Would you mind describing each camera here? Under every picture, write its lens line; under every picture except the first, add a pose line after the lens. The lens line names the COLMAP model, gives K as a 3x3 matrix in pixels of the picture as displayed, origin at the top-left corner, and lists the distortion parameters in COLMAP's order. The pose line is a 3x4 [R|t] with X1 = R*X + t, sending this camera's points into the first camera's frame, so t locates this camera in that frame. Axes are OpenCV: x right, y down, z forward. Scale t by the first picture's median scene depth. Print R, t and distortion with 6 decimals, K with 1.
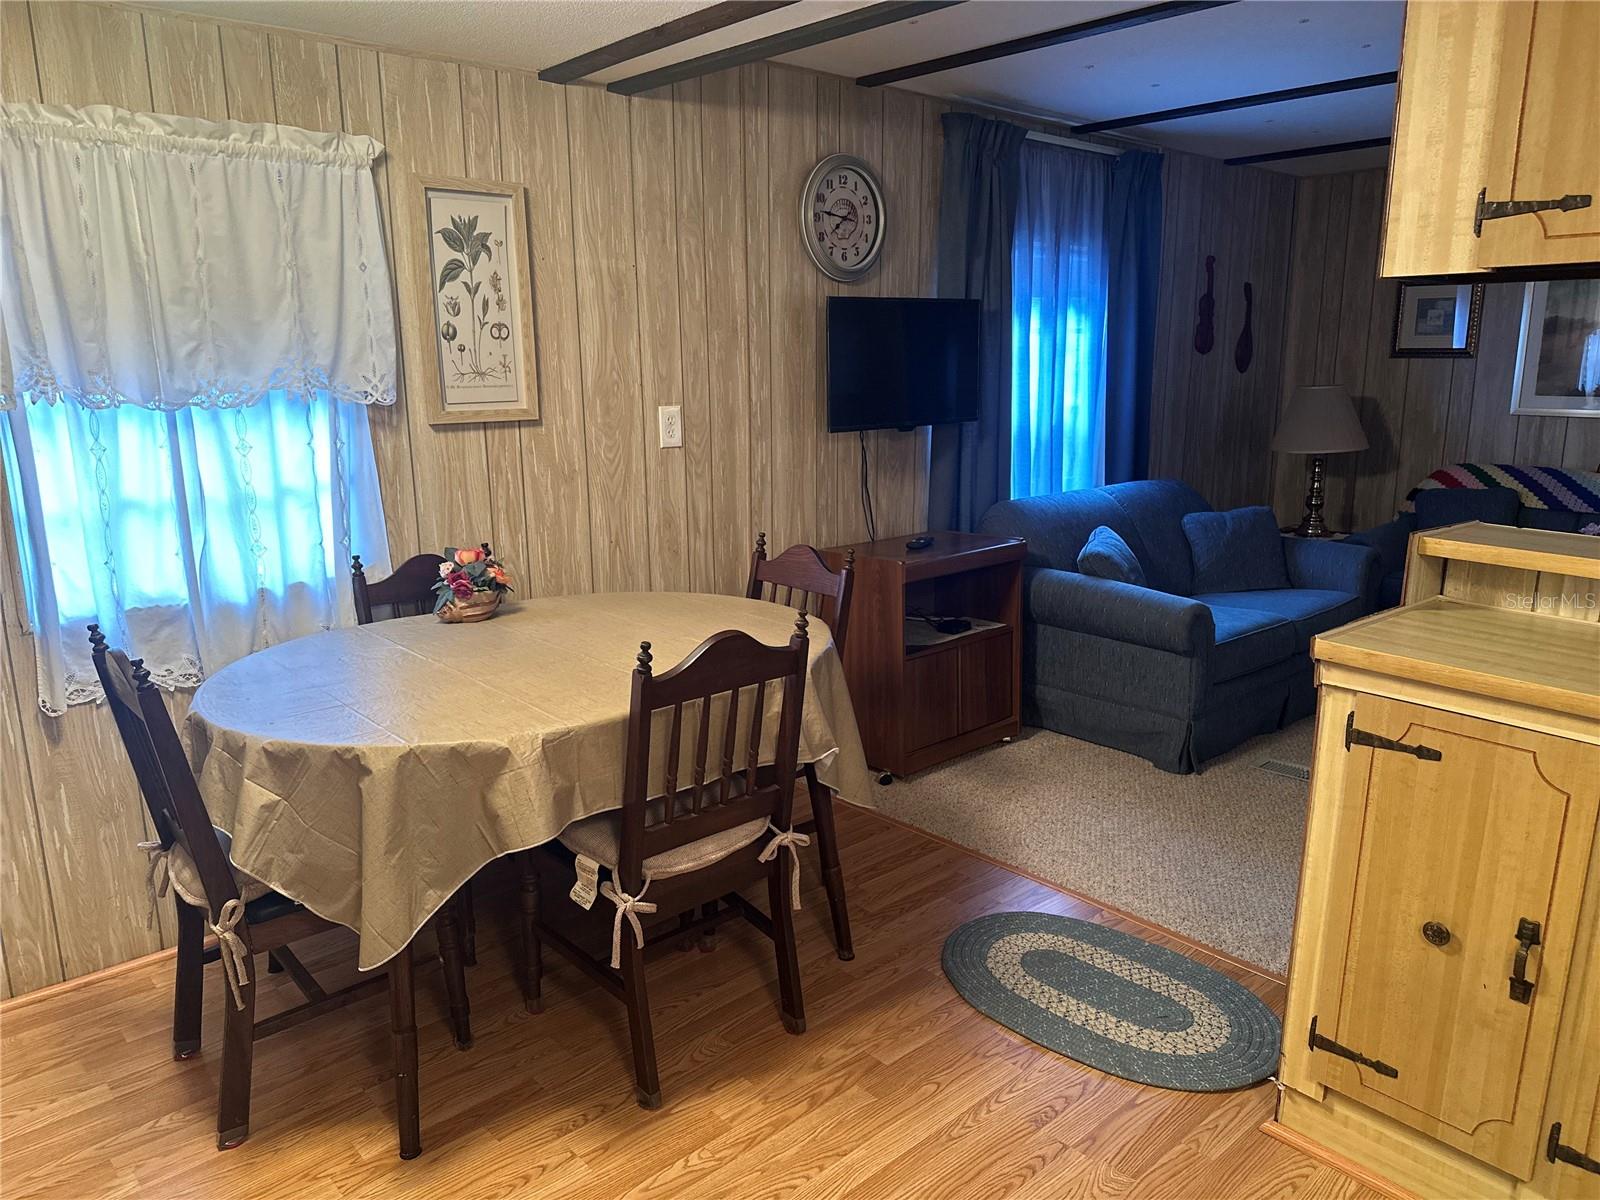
lens RADIAL K [[1126.9, 0, 802.1], [0, 1126.9, 607.4], [0, 0, 1]] dist [0.051591, -0.059576]
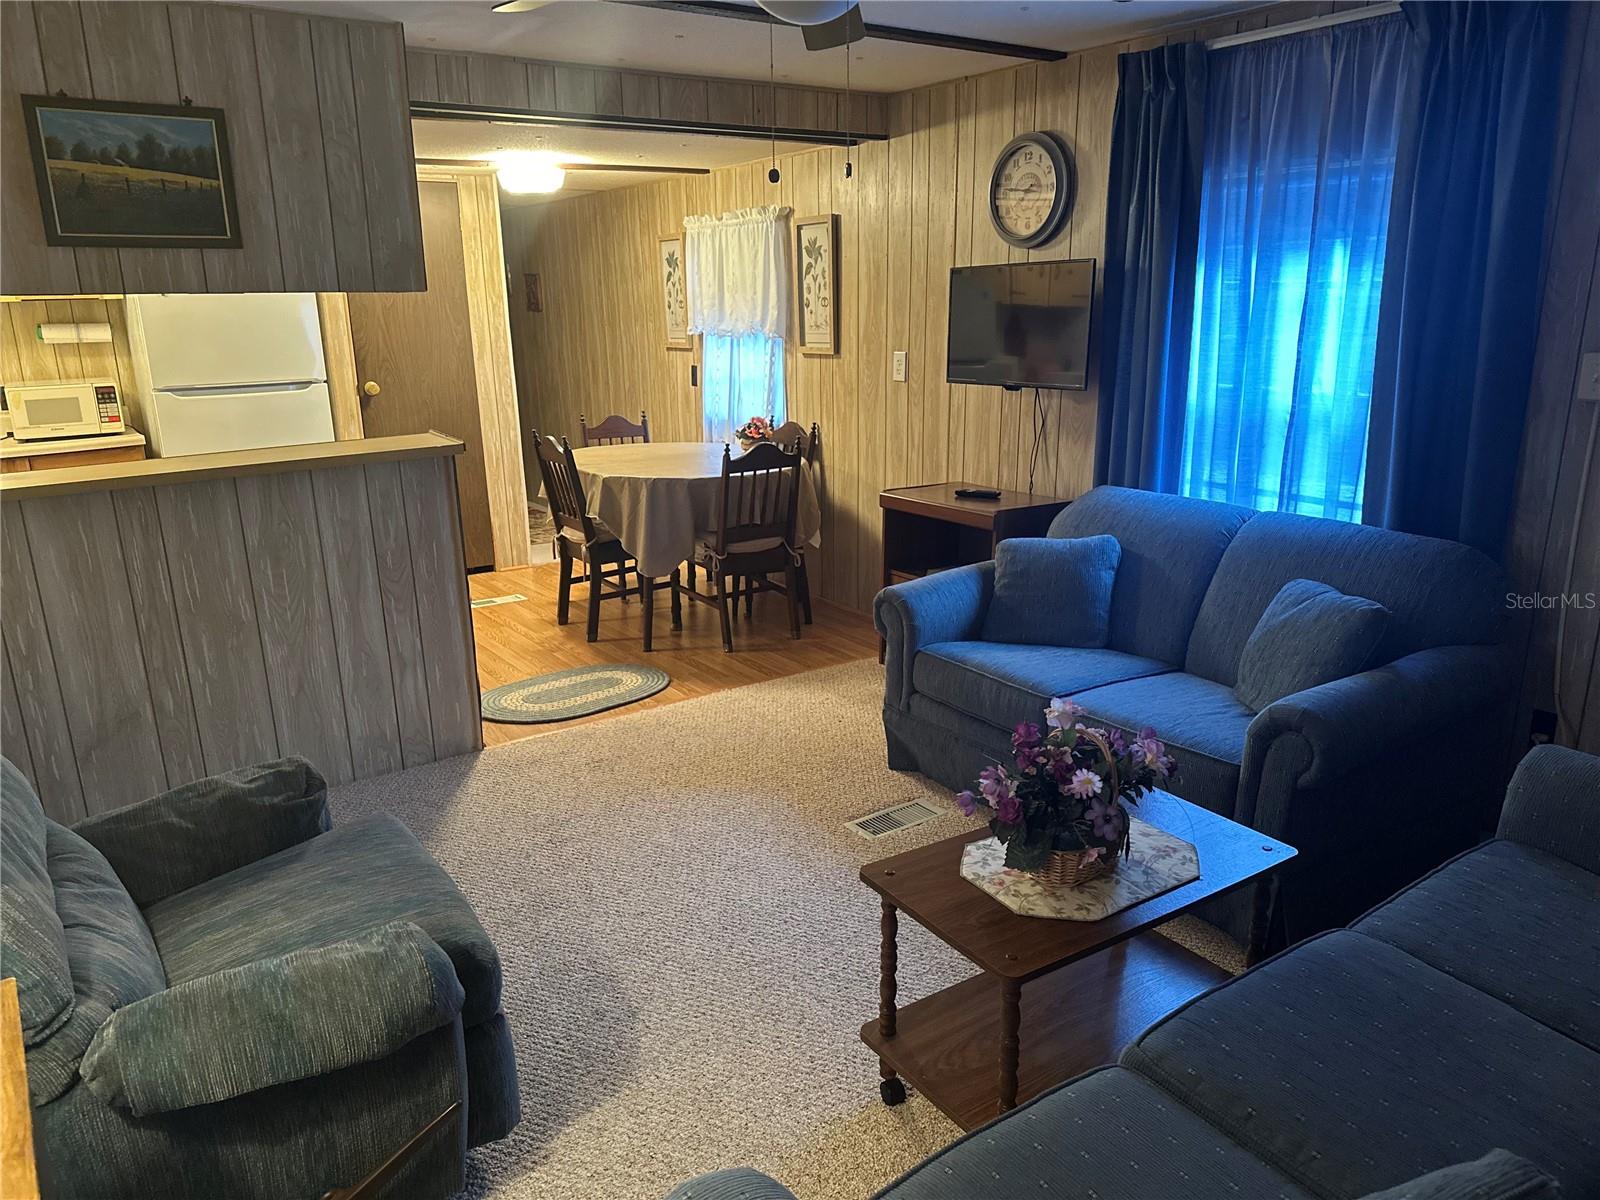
lens RADIAL K [[1126.9, 0, 801.7], [0, 1126.9, 636.8], [0, 0, 1]] dist [0.051591, -0.059576]
pose [[-0.109623, 0.289200, -0.950971, 1.390471], [-0.205650, 0.929437, 0.306358, -0.260652], [0.972466, 0.229151, -0.042414, 1.040753]]
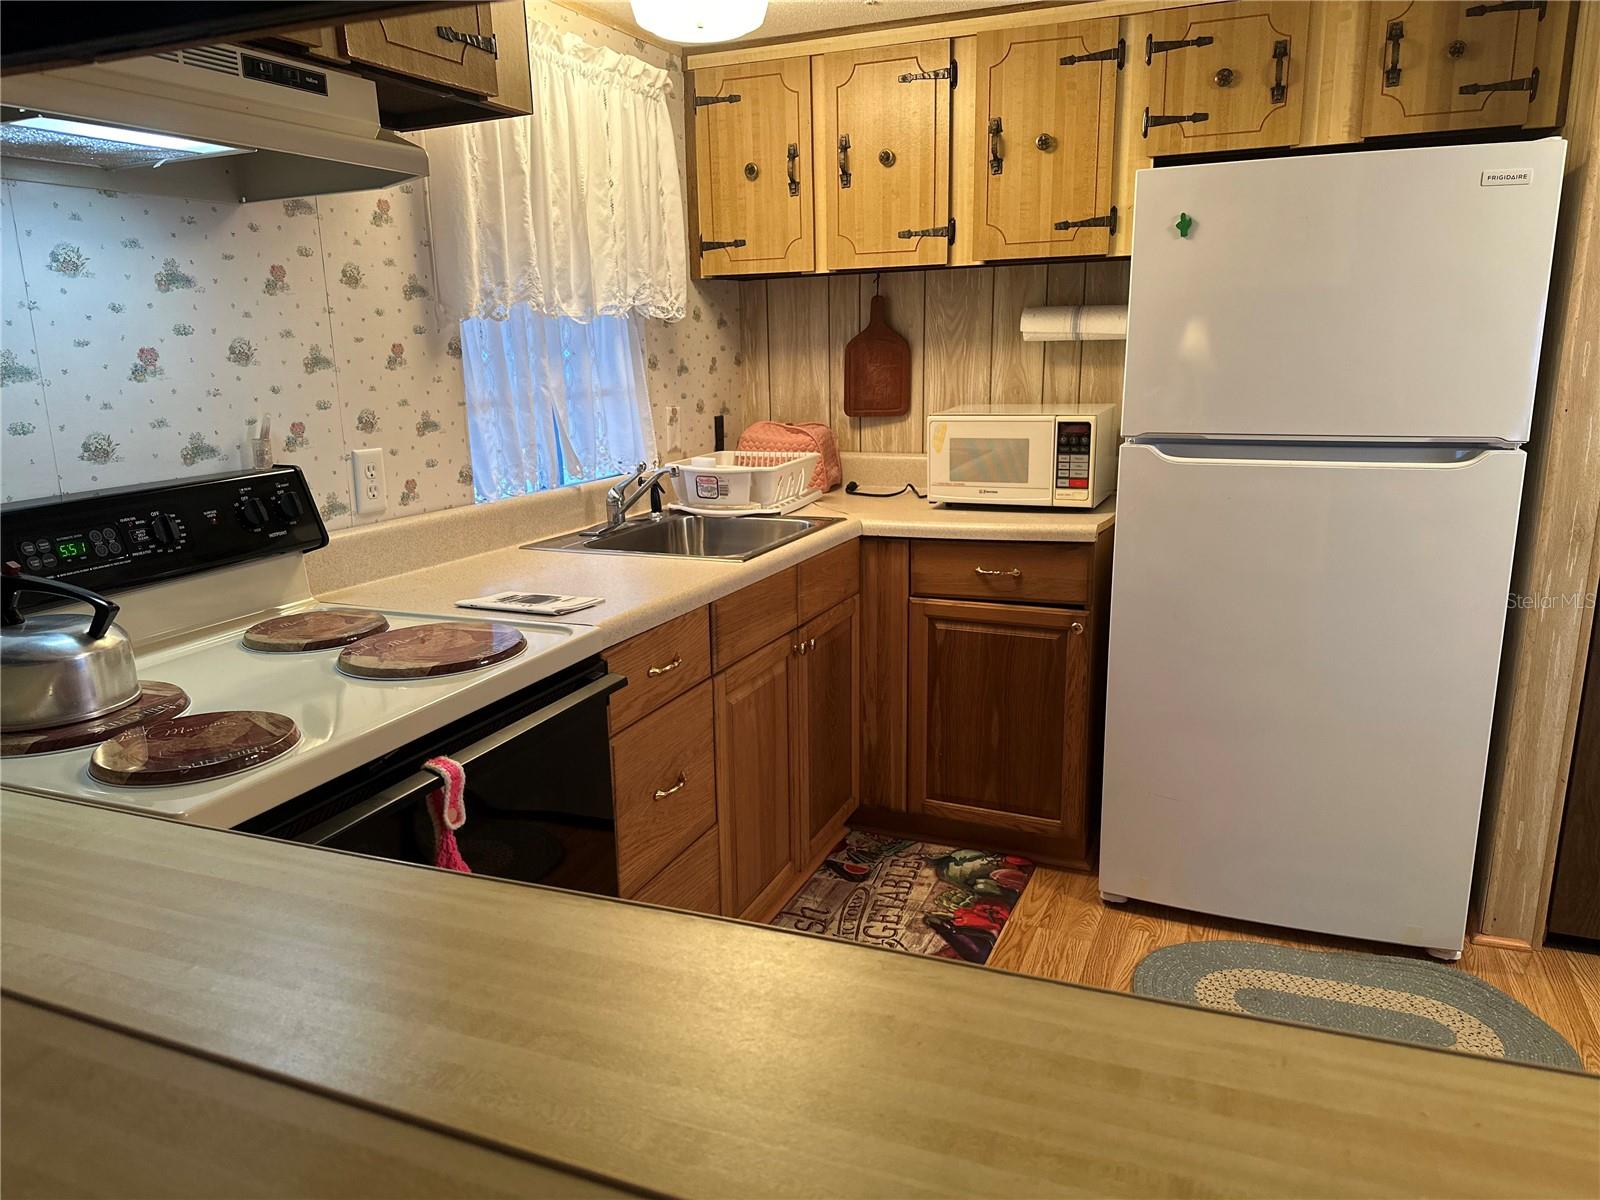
lens RADIAL K [[1126.9, 0, 802.6], [0, 1126.9, 609.9], [0, 0, 1]] dist [0.051591, -0.059576]
pose [[-0.901429, 0.120661, -0.415772, 0.423240], [-0.078401, 0.898998, 0.430878, -0.120051], [0.425768, 0.421003, -0.800923, 0.592040]]
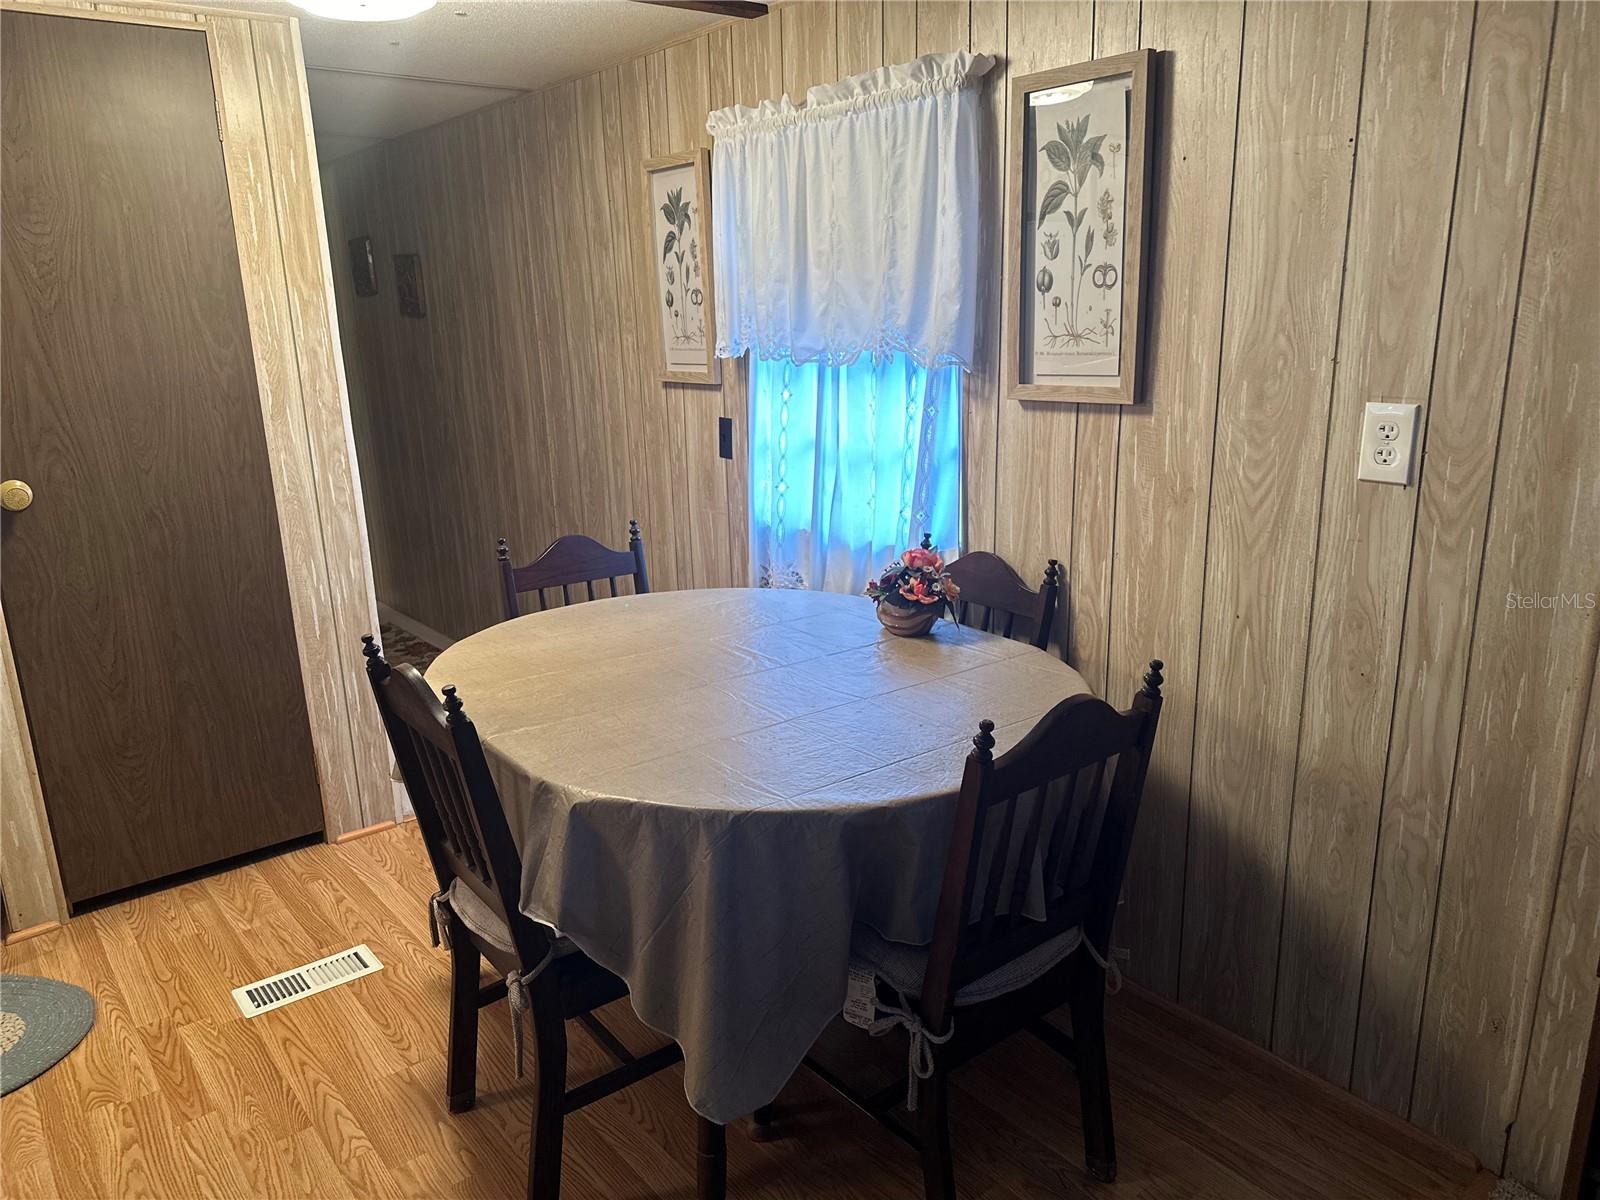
lens RADIAL K [[1126.9, 0, 799.4], [0, 1126.9, 601.9], [0, 0, 1]] dist [0.051591, -0.059576]
pose [[-0.036786, 0.260368, -0.964808, 0.427484], [-0.194534, 0.945126, 0.262474, -0.179921], [0.980206, 0.197344, 0.015883, 0.756983]]
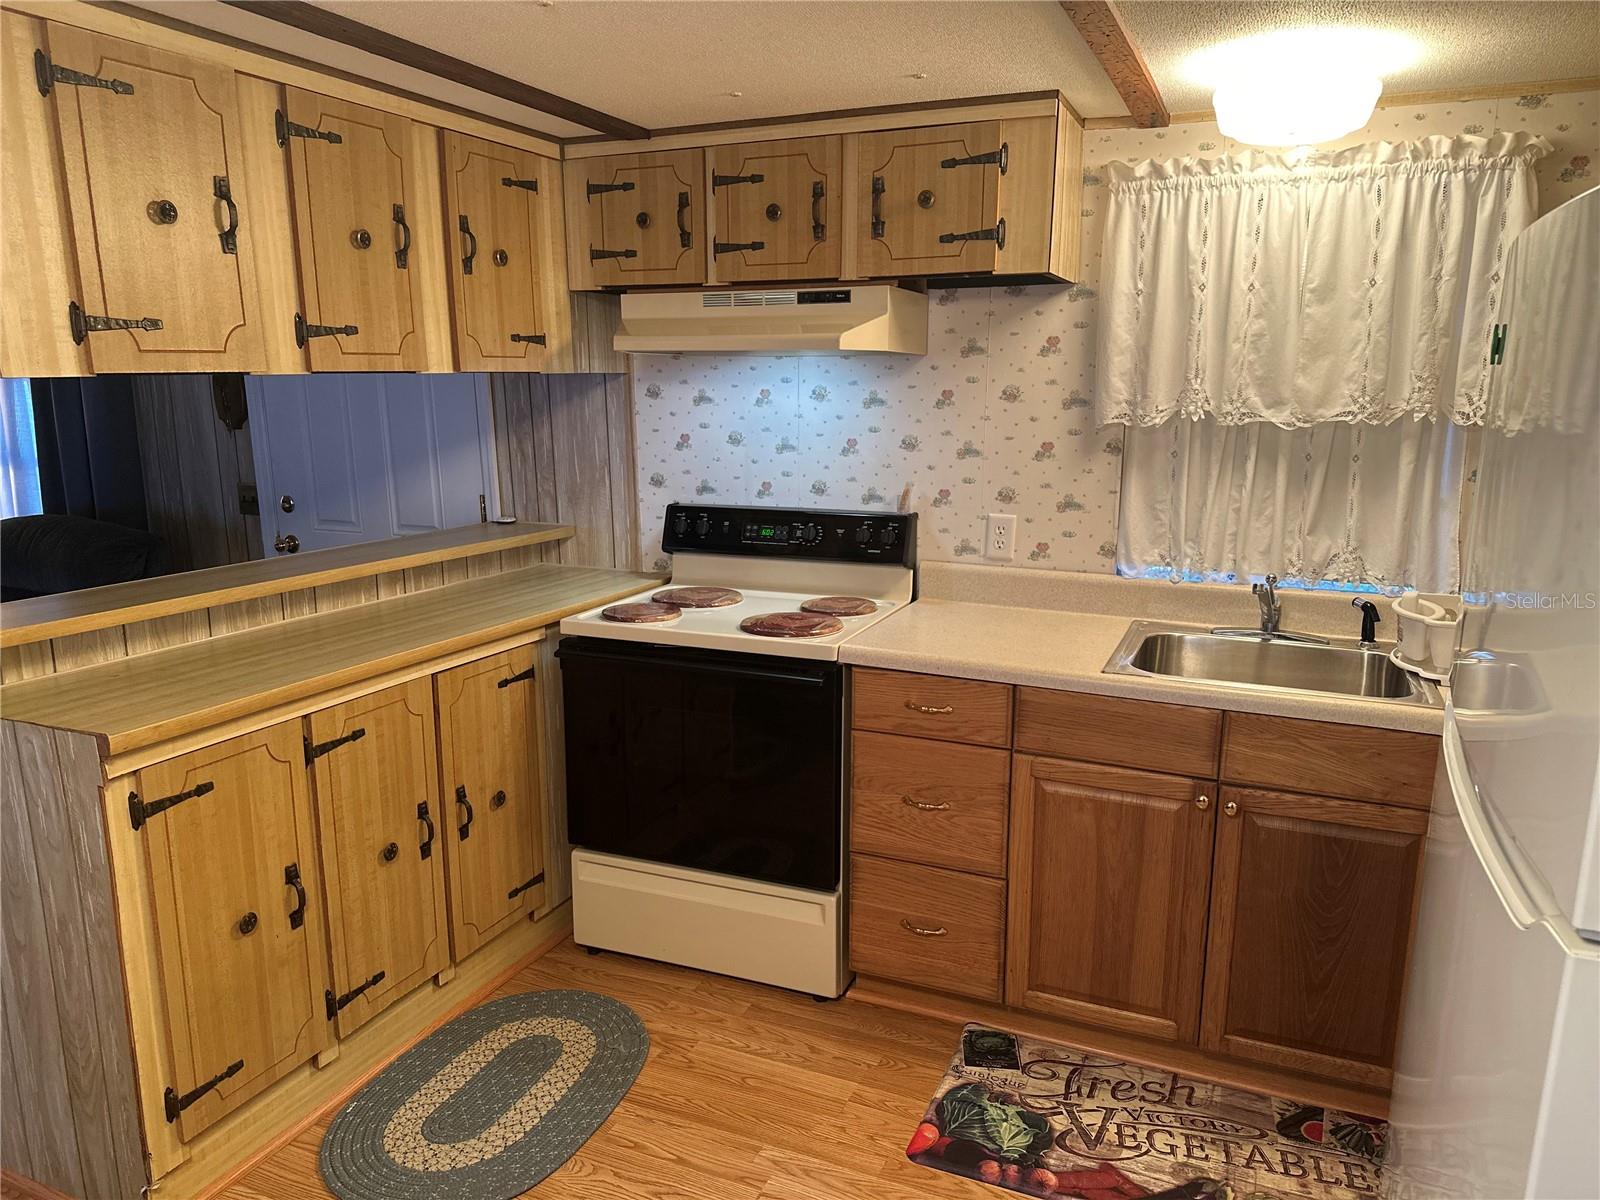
lens RADIAL K [[1126.9, 0, 798.2], [0, 1126.9, 608.5], [0, 0, 1]] dist [0.051591, -0.059576]
pose [[-0.417819, -0.178328, 0.890857, -0.360484], [0.210517, 0.934859, 0.285870, -0.126703], [-0.883804, 0.306982, -0.353060, 0.422527]]
